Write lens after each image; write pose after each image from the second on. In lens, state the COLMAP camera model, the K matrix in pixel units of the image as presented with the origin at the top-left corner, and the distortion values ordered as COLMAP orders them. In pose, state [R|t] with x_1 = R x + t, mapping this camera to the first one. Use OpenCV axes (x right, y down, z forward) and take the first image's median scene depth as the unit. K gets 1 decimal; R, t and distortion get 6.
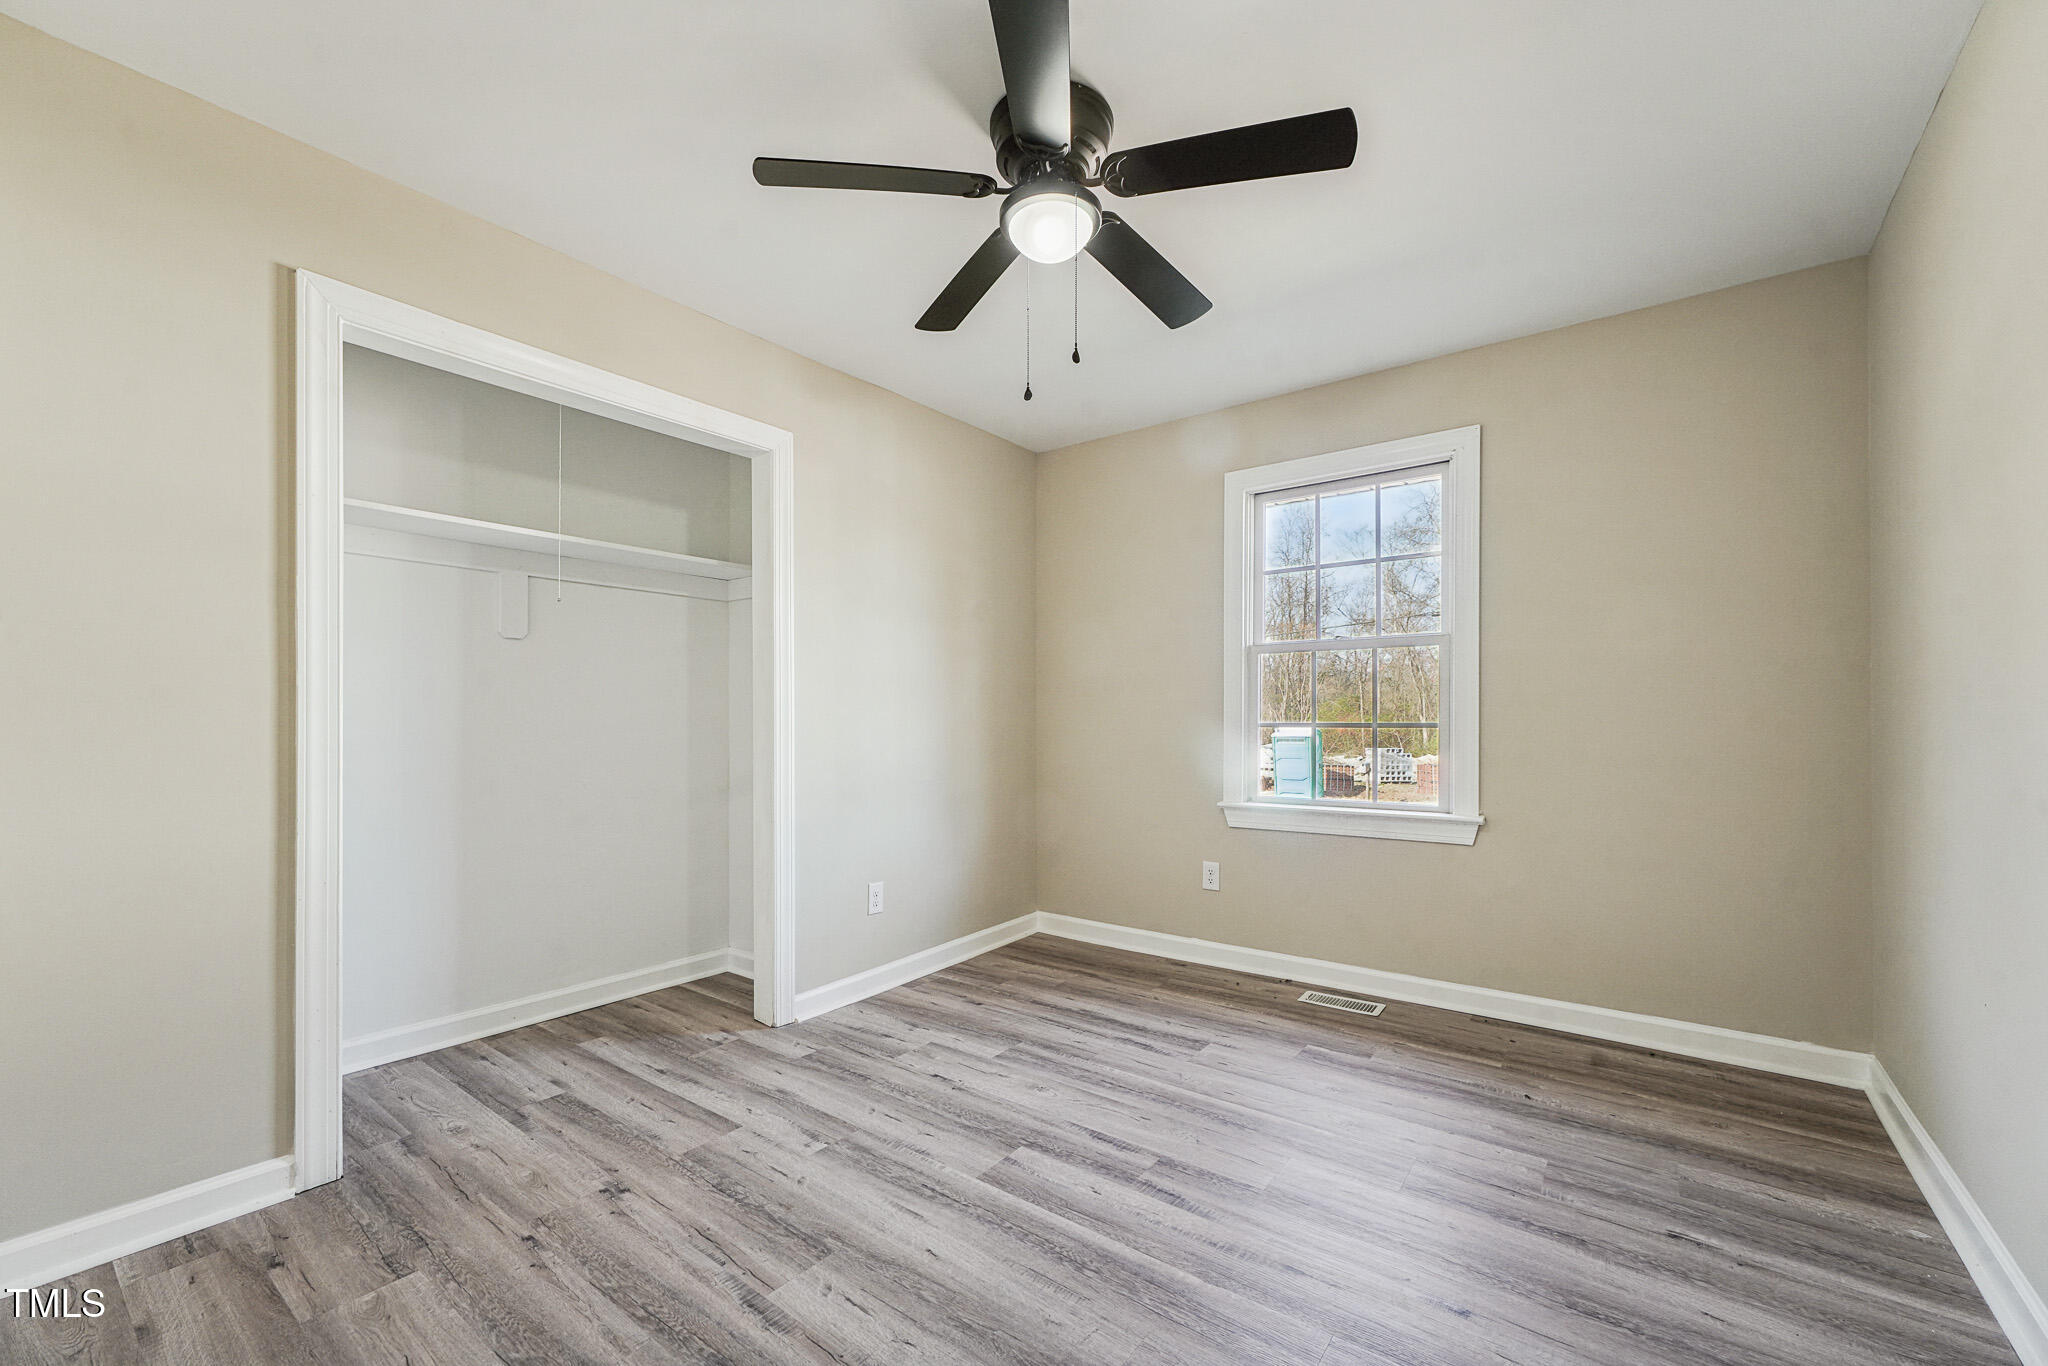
lens RADIAL K [[821.5, 0, 1016.6], [0, 821.5, 708.6], [0, 0, 1]] dist [0.001097, 0.000608]
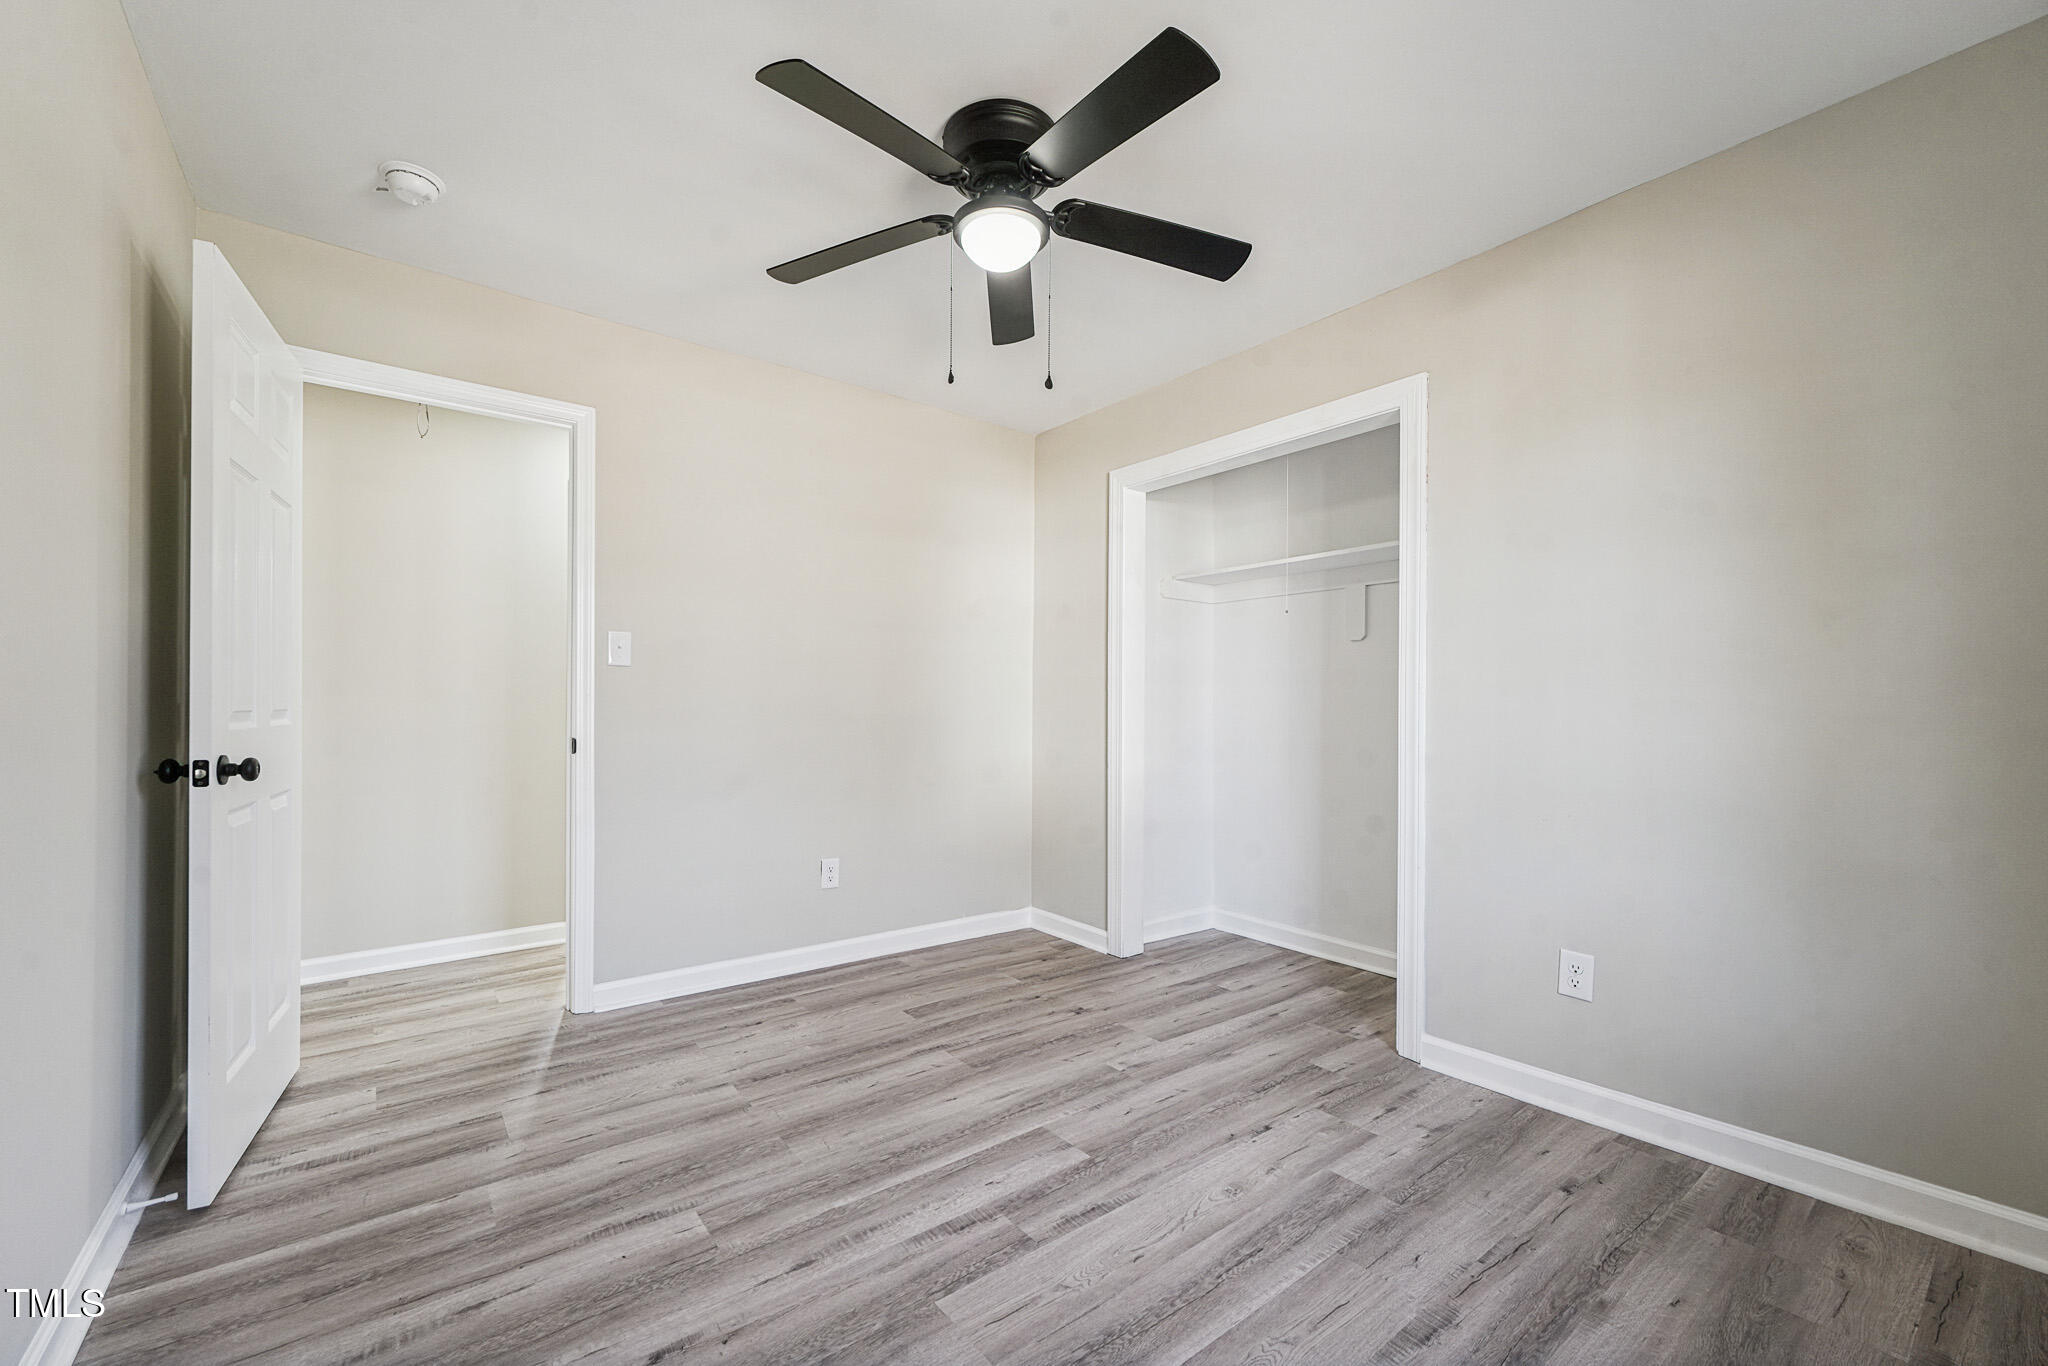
lens RADIAL K [[821.5, 0, 1016.6], [0, 821.5, 708.6], [0, 0, 1]] dist [0.001097, 0.000608]
pose [[-0.251617, -0.000349, -0.967827, 0.861312], [0.008203, 0.999963, -0.002493, 0.013882], [0.967792, -0.008567, -0.251605, 1.053648]]
